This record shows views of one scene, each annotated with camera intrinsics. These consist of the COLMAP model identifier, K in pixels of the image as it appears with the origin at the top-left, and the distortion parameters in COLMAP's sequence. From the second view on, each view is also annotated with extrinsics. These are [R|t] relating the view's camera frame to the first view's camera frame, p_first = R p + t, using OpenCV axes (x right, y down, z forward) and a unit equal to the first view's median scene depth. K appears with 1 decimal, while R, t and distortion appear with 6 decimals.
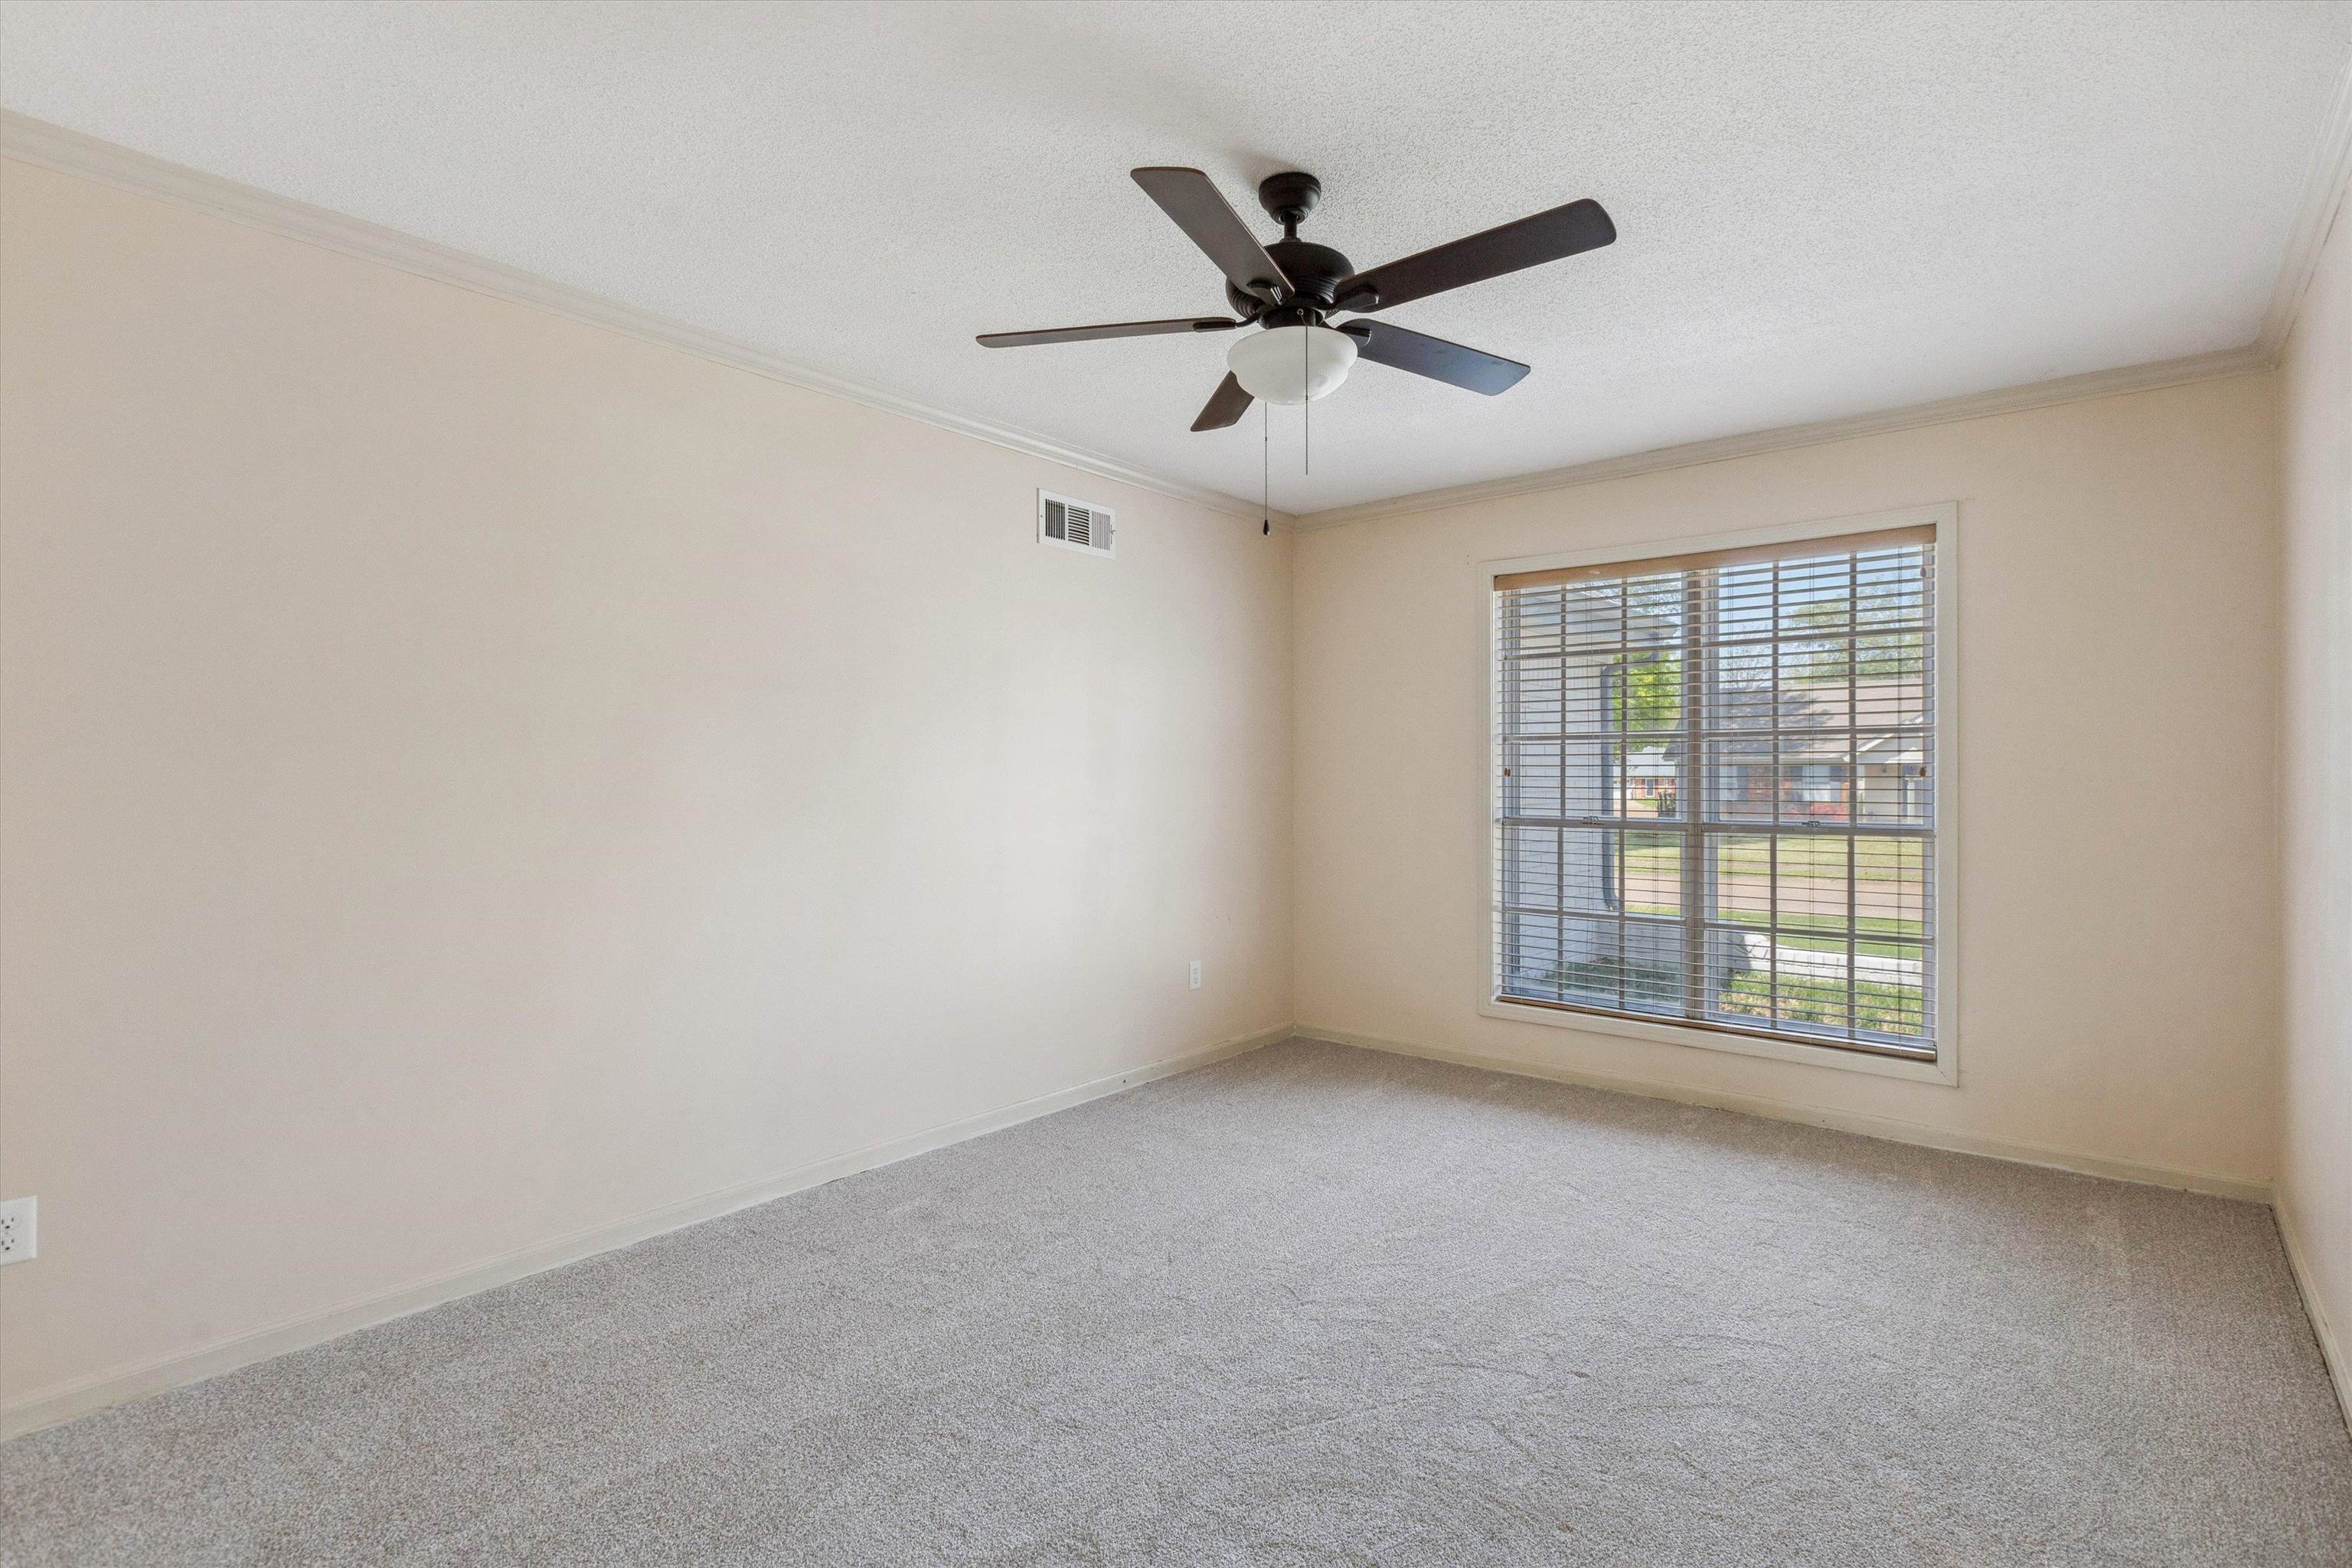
lens RADIAL K [[1077.2, 0, 1190.5], [0, 1077.2, 793.2], [0, 0, 1]] dist [0.021274, -0.004172]
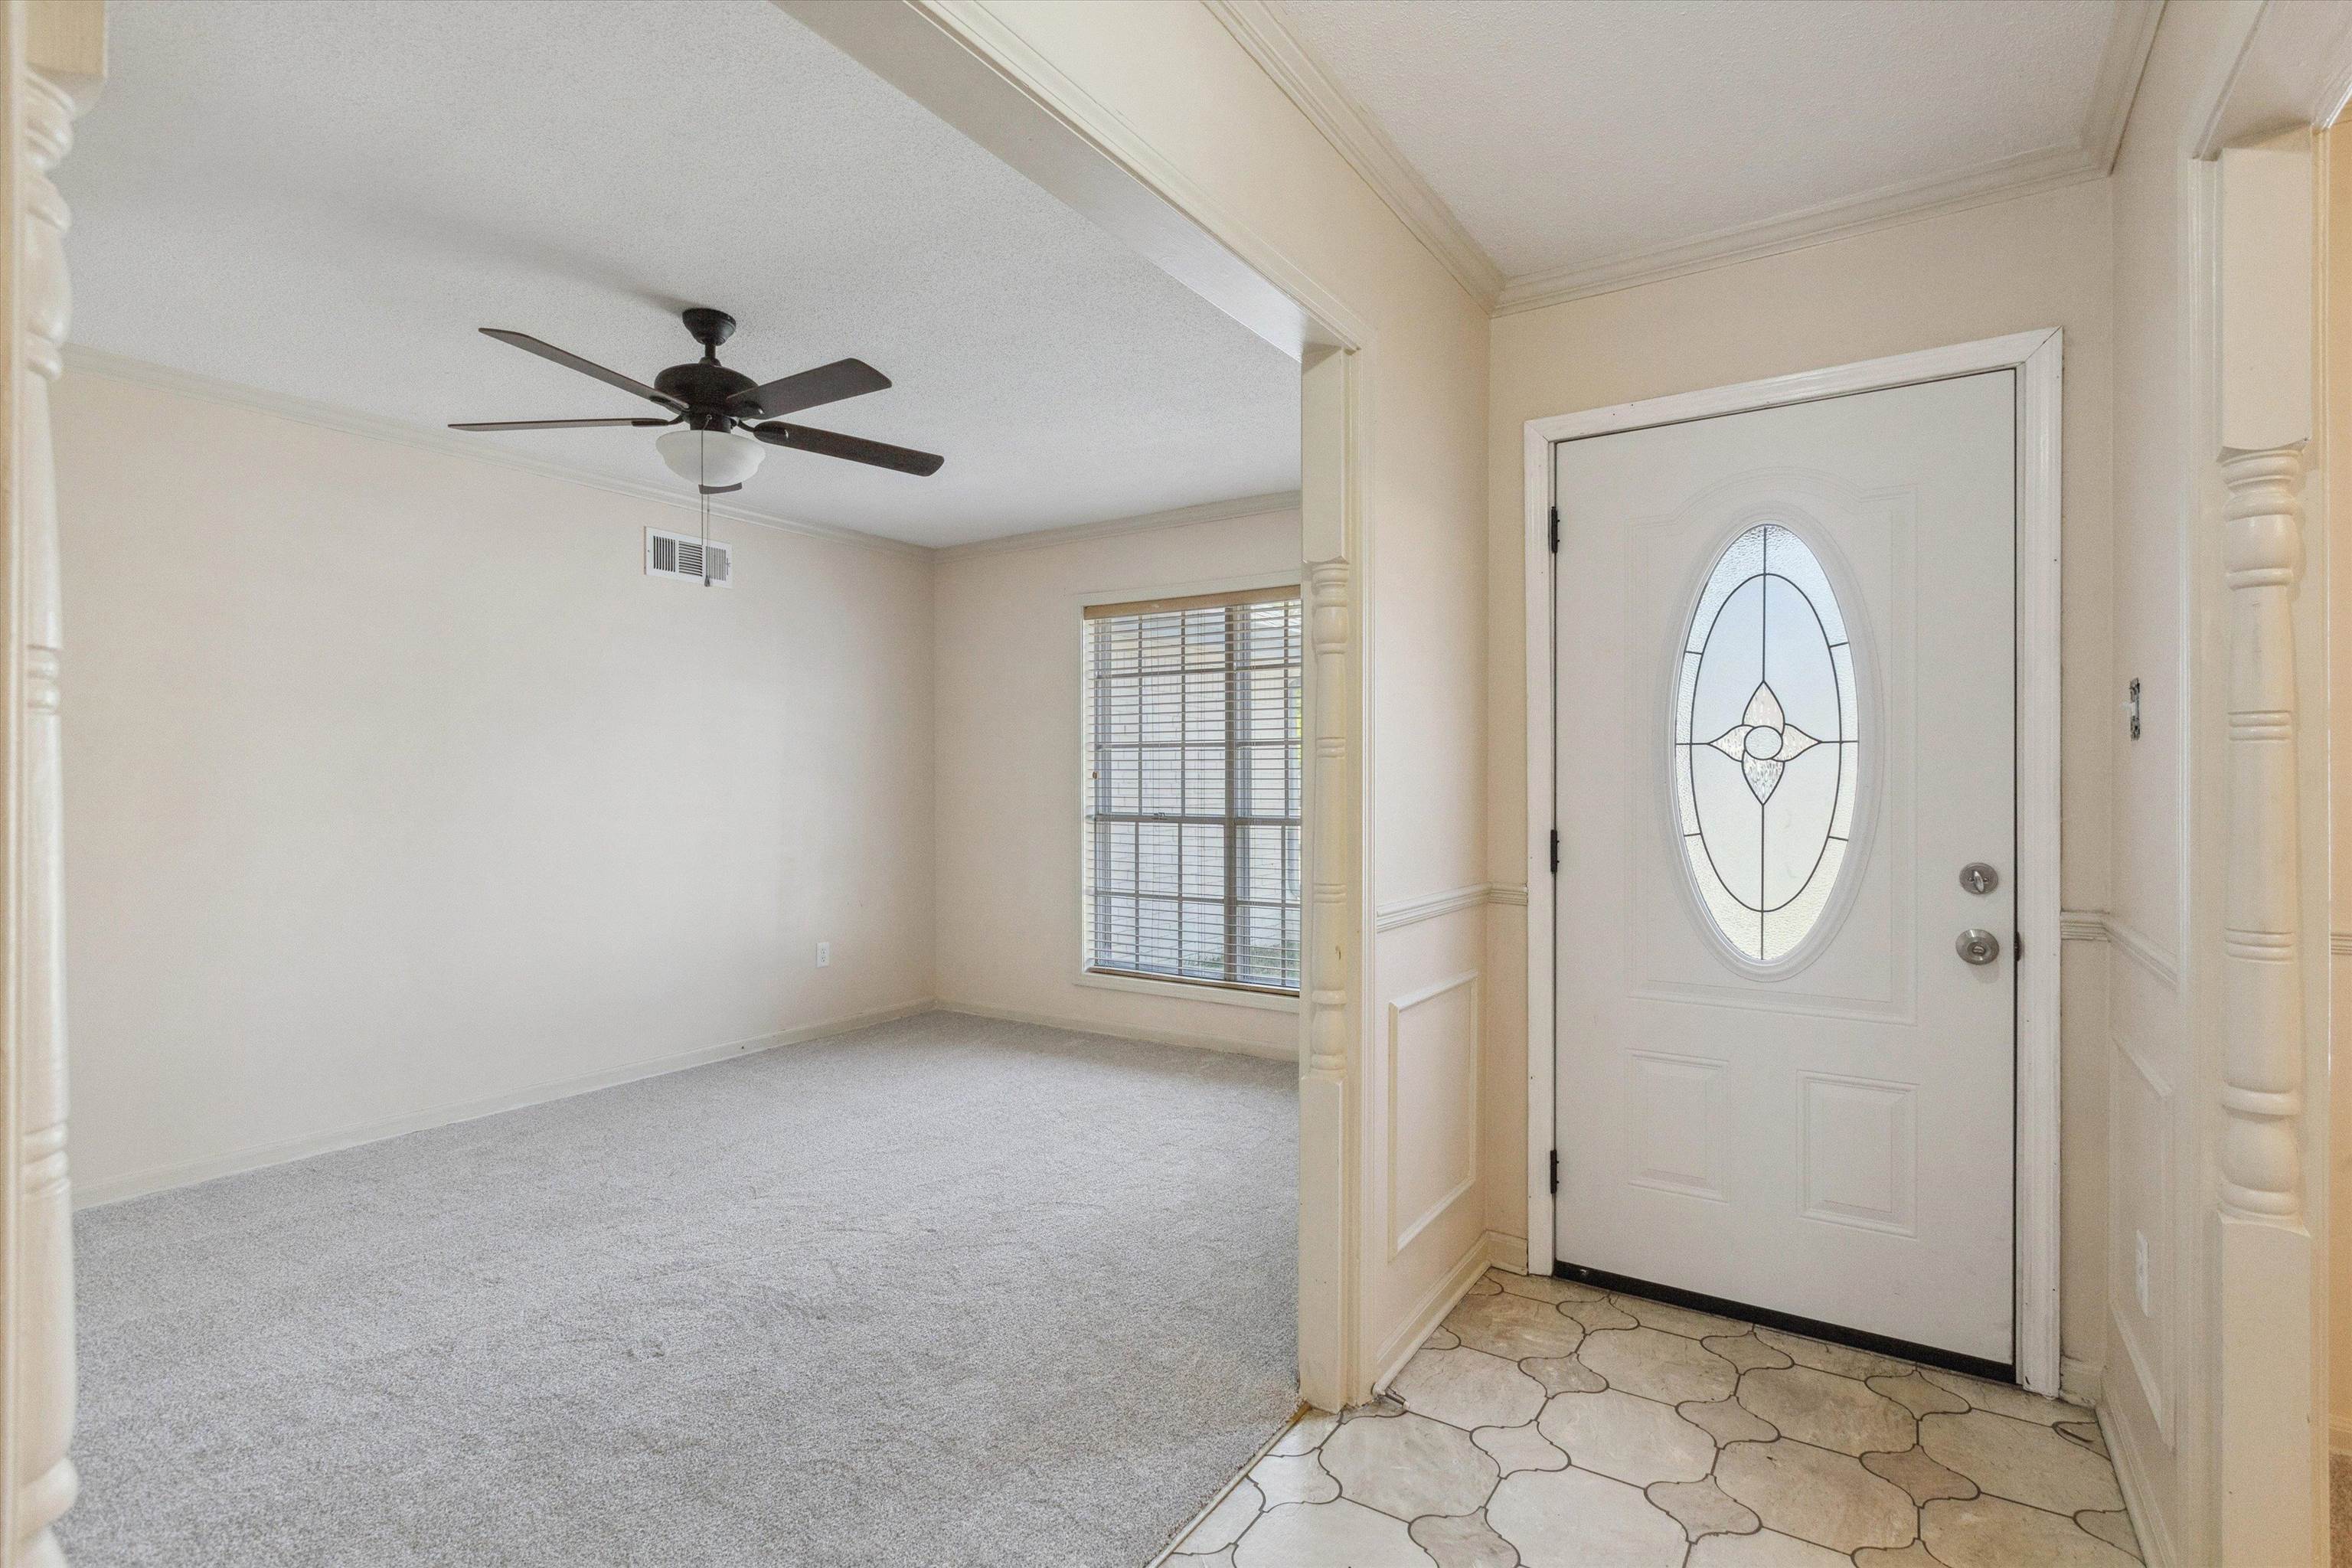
lens RADIAL K [[1077.2, 0, 1164.6], [0, 1077.2, 805.3], [0, 0, 1]] dist [0.021274, -0.004172]
pose [[0.995104, -0.005372, 0.098689, 0.274546], [0.004454, 0.999945, 0.009518, 0.002089], [-0.098735, -0.009032, 0.995073, -0.180592]]
